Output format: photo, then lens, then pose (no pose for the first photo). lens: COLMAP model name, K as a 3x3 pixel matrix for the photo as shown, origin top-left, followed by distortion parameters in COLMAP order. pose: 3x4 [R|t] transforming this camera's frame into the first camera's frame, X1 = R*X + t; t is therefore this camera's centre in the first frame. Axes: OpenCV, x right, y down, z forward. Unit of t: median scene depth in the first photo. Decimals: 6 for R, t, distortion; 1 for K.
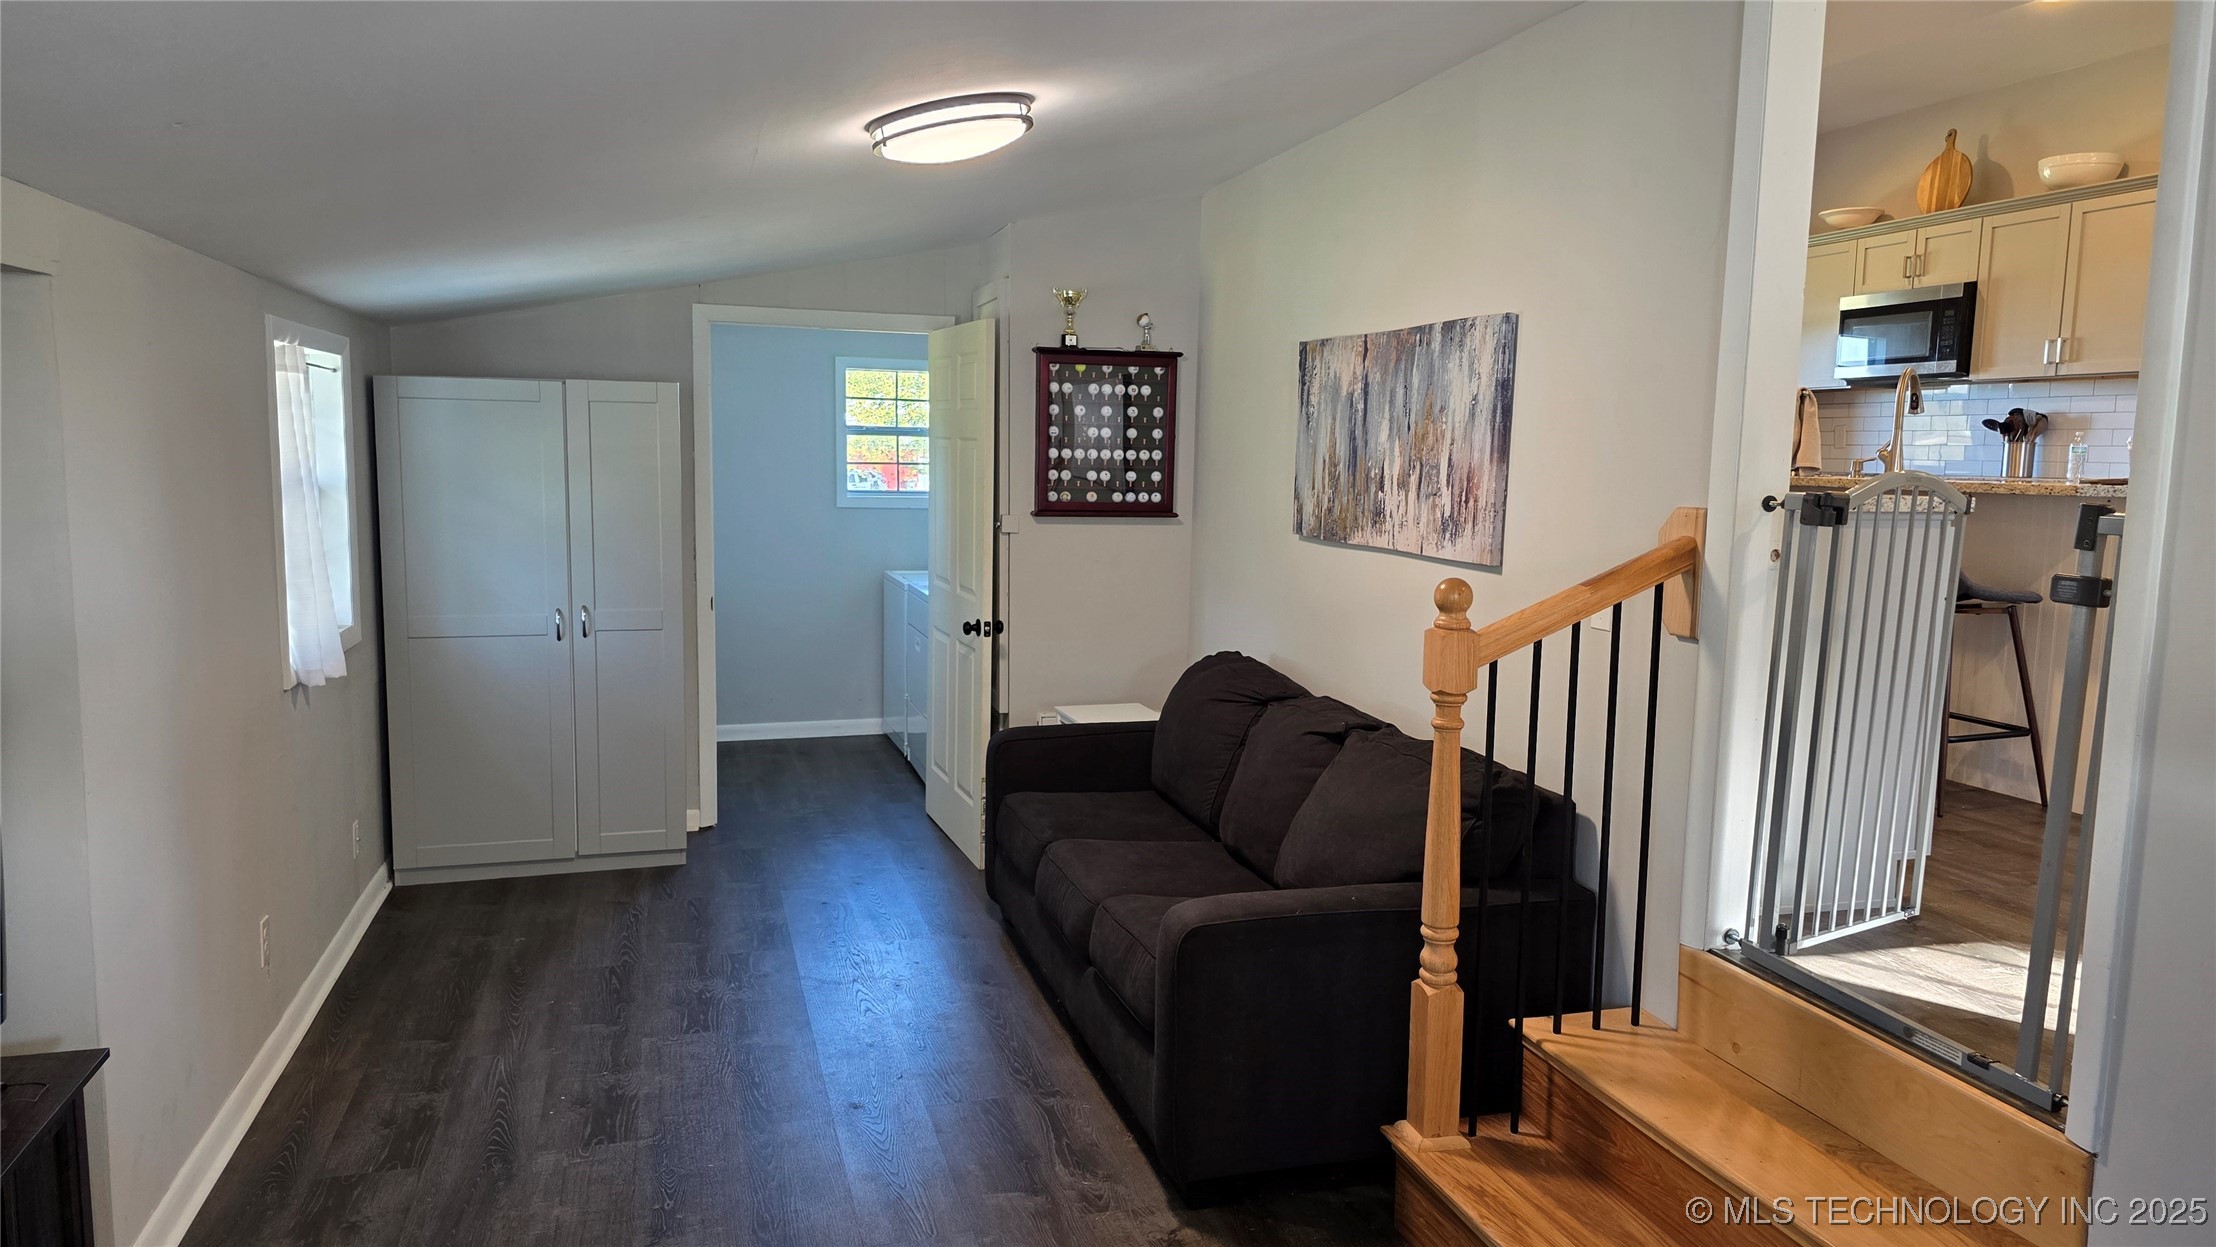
lens RADIAL K [[1479.6, 0, 1105.0], [0, 1479.6, 653.1], [0, 0, 1]] dist [0.004425, -0.000070]
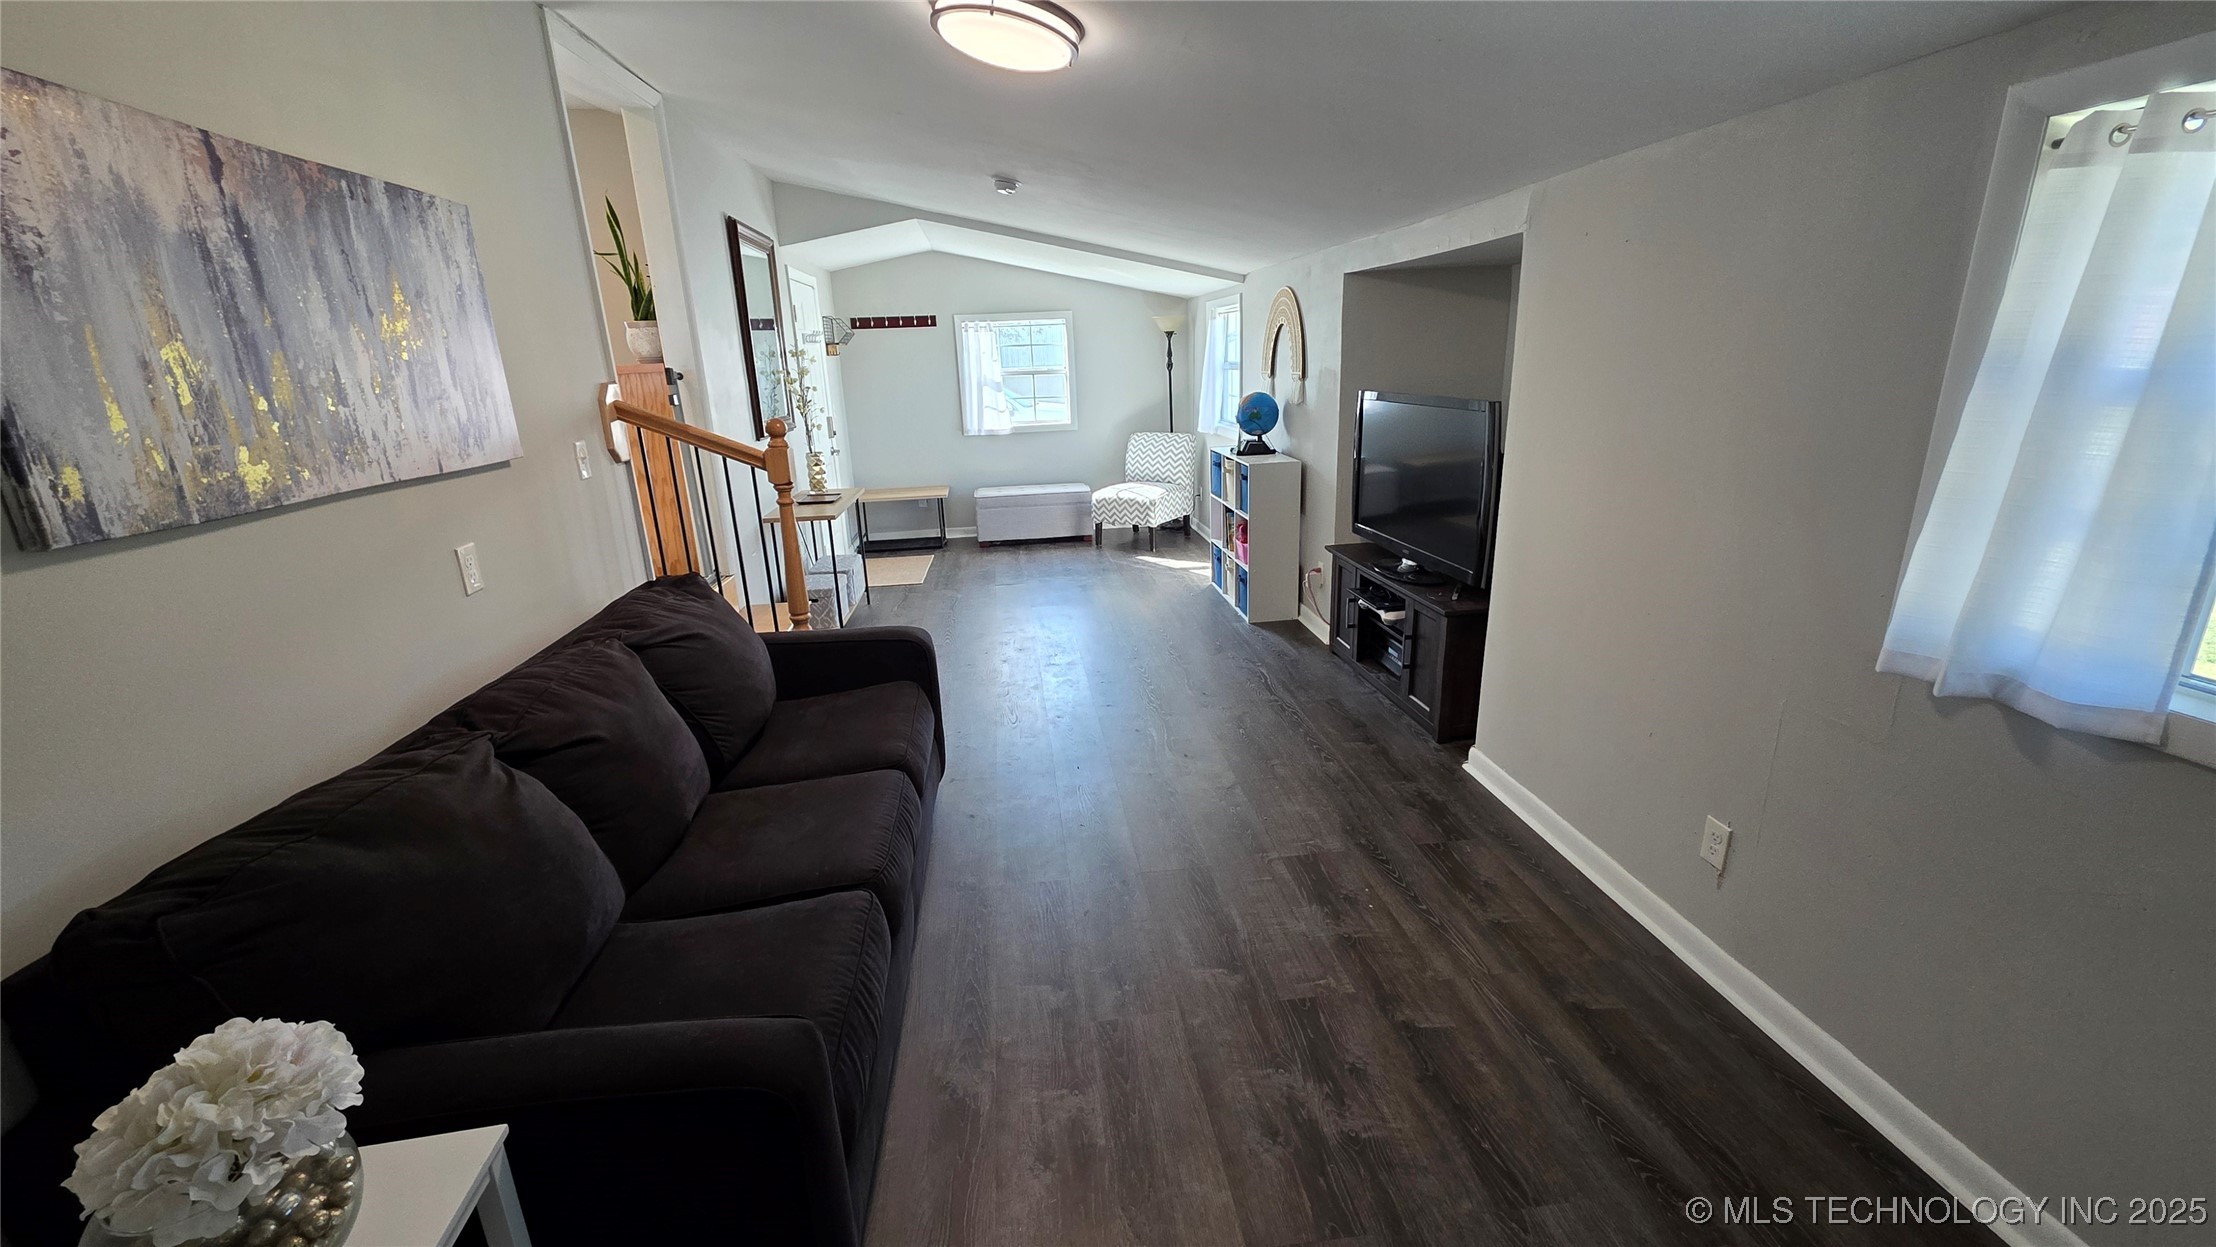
lens RADIAL K [[844.1, 0, 1106.4], [0, 844.1, 594.0], [0, 0, 1]] dist [0.001058, -0.000056]
pose [[-0.985976, -0.035069, 0.163163, -0.236868], [0.034294, 0.914233, 0.403735, -0.184565], [-0.163327, 0.403668, -0.900209, 1.400293]]
